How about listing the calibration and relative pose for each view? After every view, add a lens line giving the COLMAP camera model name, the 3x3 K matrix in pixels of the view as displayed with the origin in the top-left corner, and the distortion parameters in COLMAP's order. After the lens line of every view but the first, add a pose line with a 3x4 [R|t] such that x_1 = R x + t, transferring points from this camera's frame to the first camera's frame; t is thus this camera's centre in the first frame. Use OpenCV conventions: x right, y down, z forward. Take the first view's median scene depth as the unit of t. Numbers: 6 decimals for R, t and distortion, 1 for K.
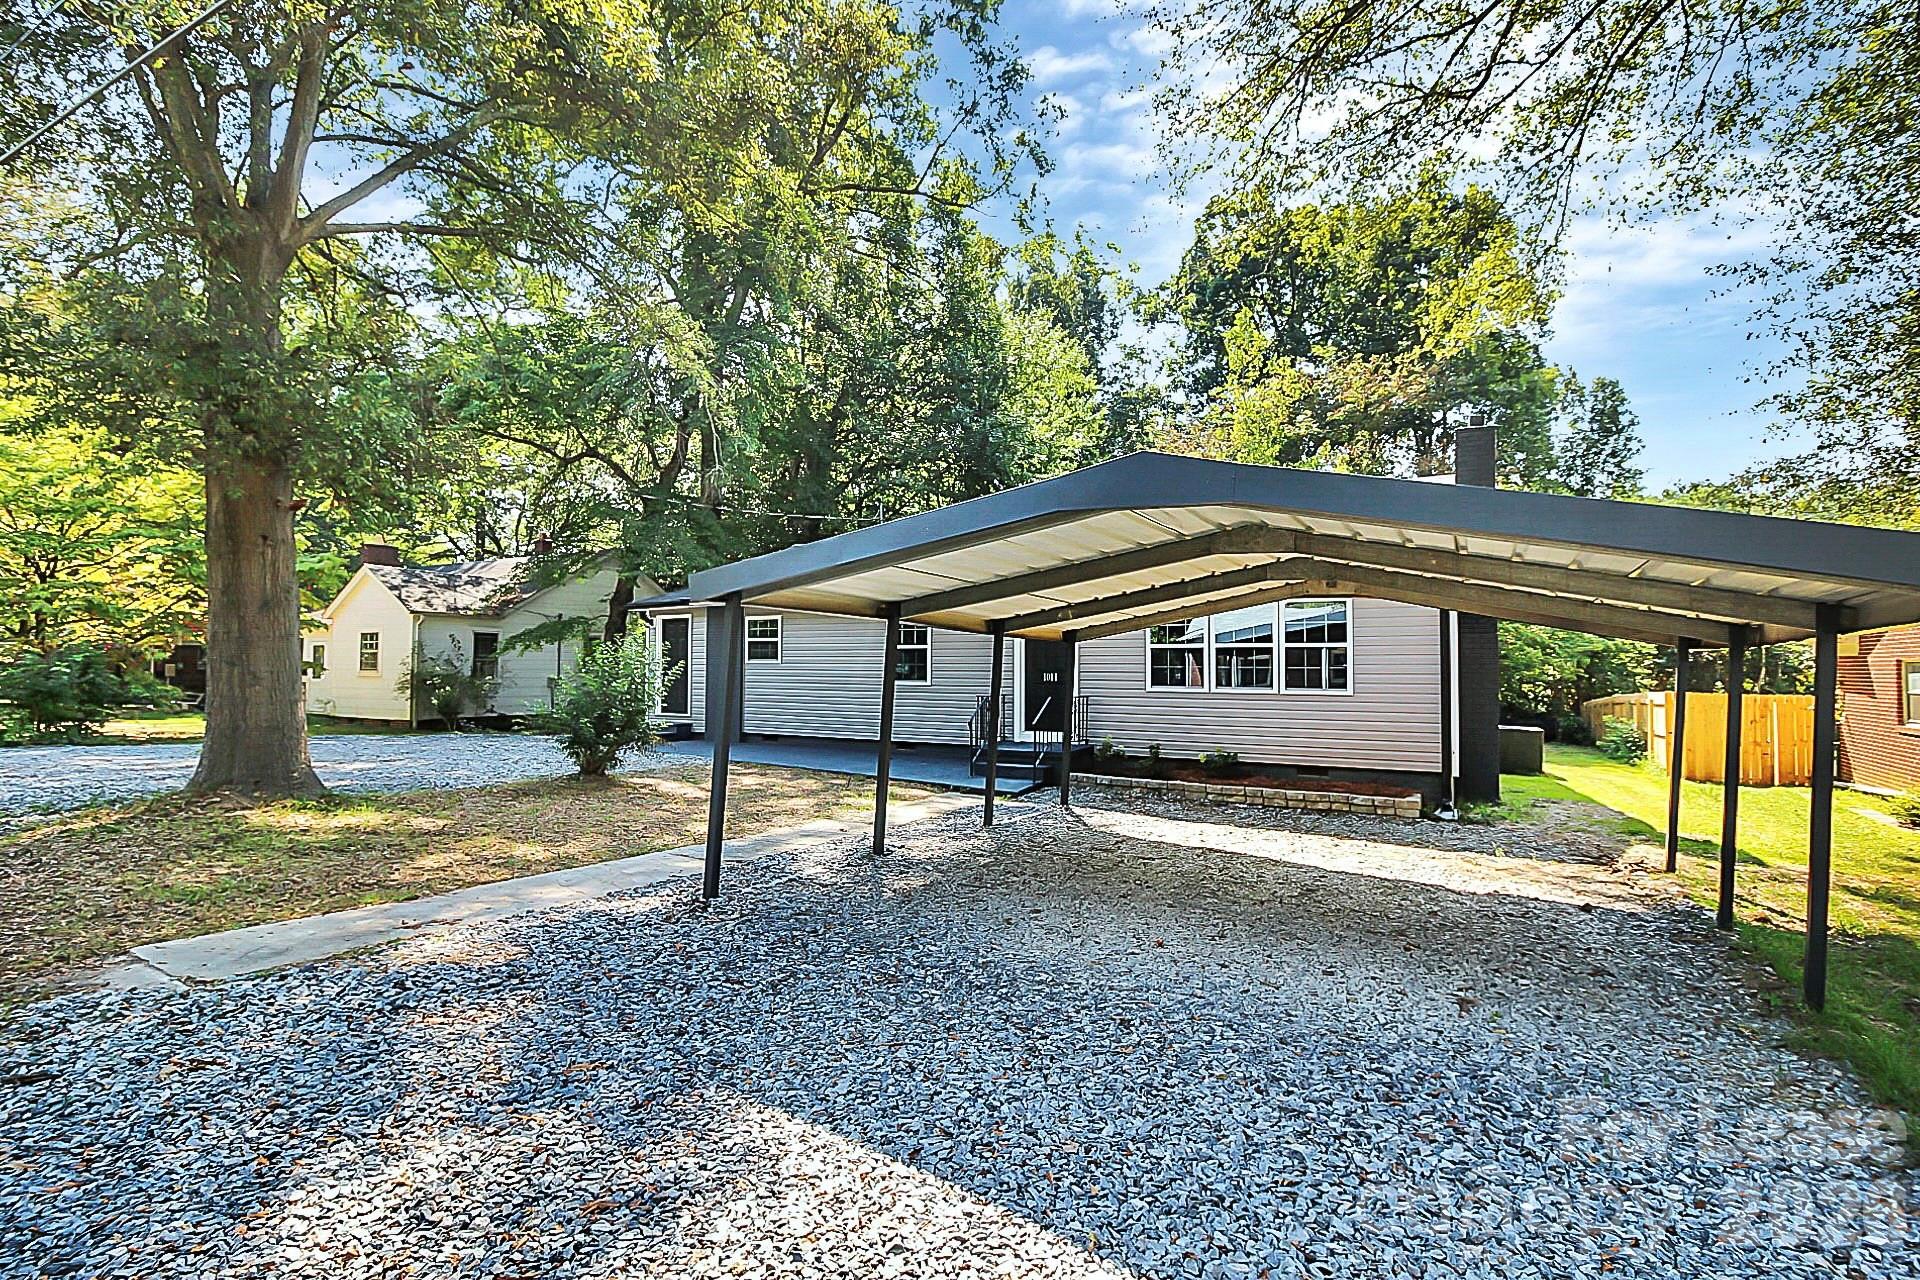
lens RADIAL K [[927.5, 0, 941.4], [0, 927.5, 631.2], [0, 0, 1]] dist [0.007113, -0.017882]
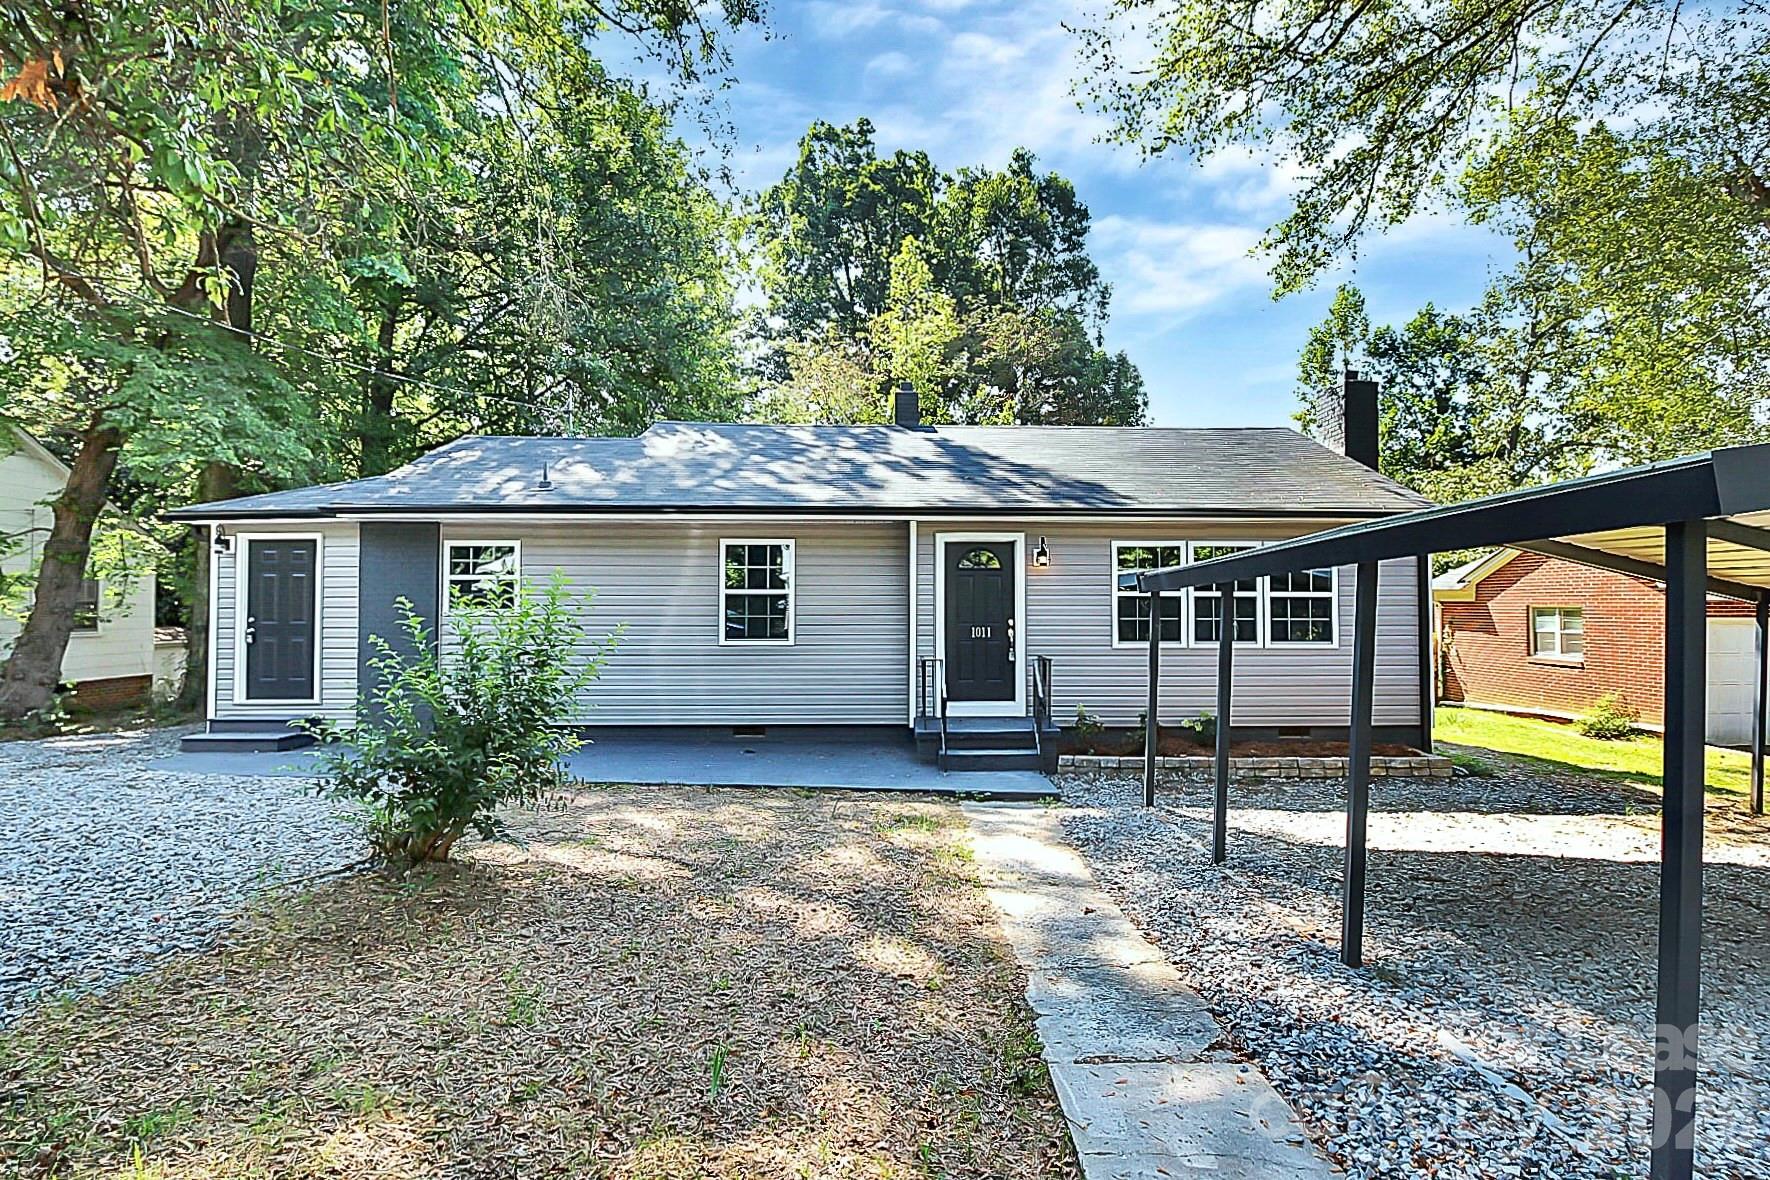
lens RADIAL K [[908.8, 0, 808.9], [0, 908.8, 592.8], [0, 0, 1]] dist [-0.003532, -0.000686]
pose [[0.822903, 0.008776, 0.568114, -0.420540], [-0.018598, 0.999761, 0.011496, 0.009242], [-0.567877, -0.020025, 0.822870, 0.424959]]
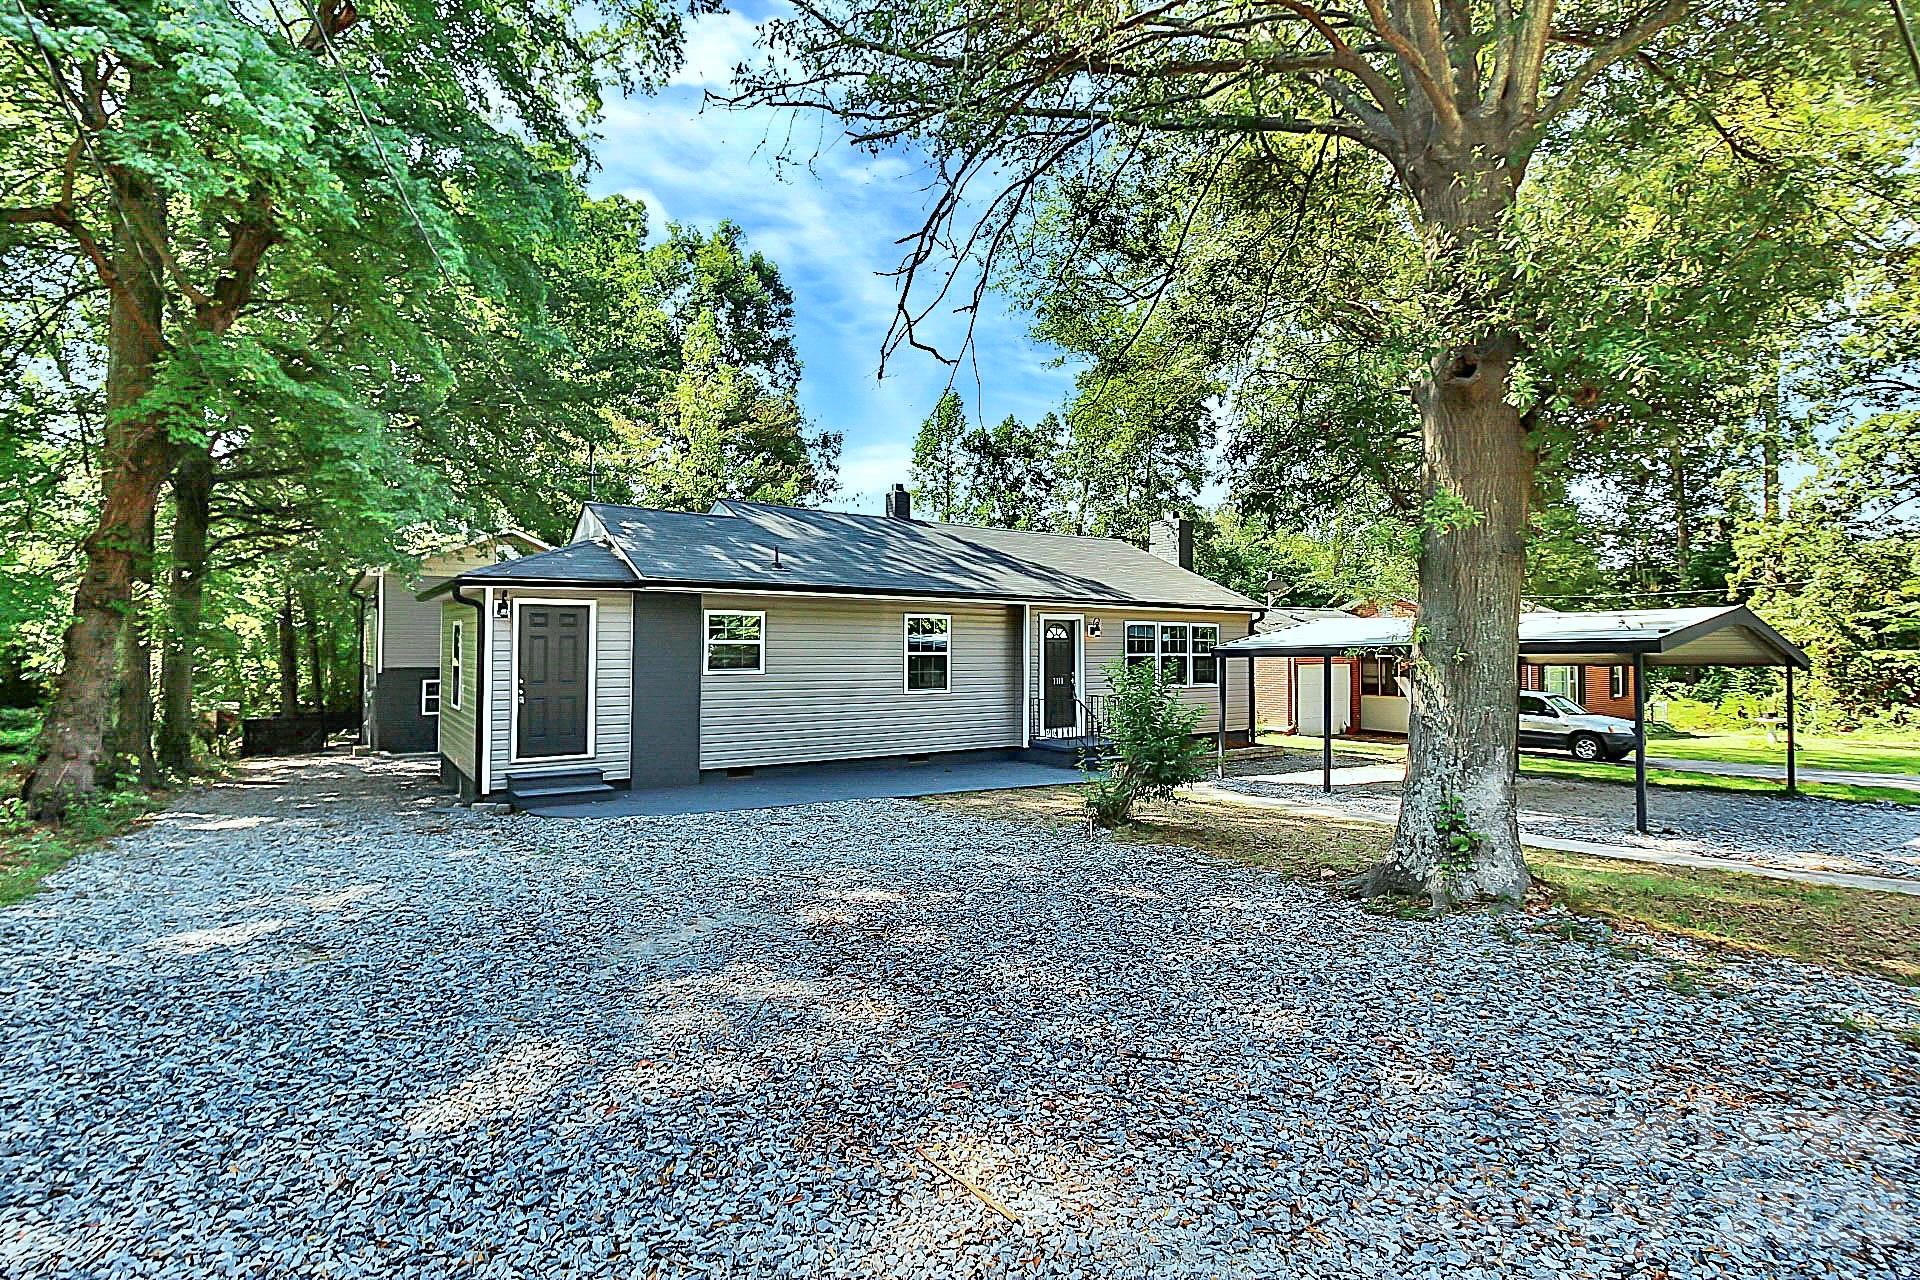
lens RADIAL K [[927.5, 0, 941.4], [0, 927.5, 631.2], [0, 0, 1]] dist [0.007113, -0.017882]
pose [[0.396144, 0.025919, 0.917822, -0.956660], [-0.026075, 0.999516, -0.016972, 0.009925], [-0.917818, -0.017209, 0.396628, 0.635723]]
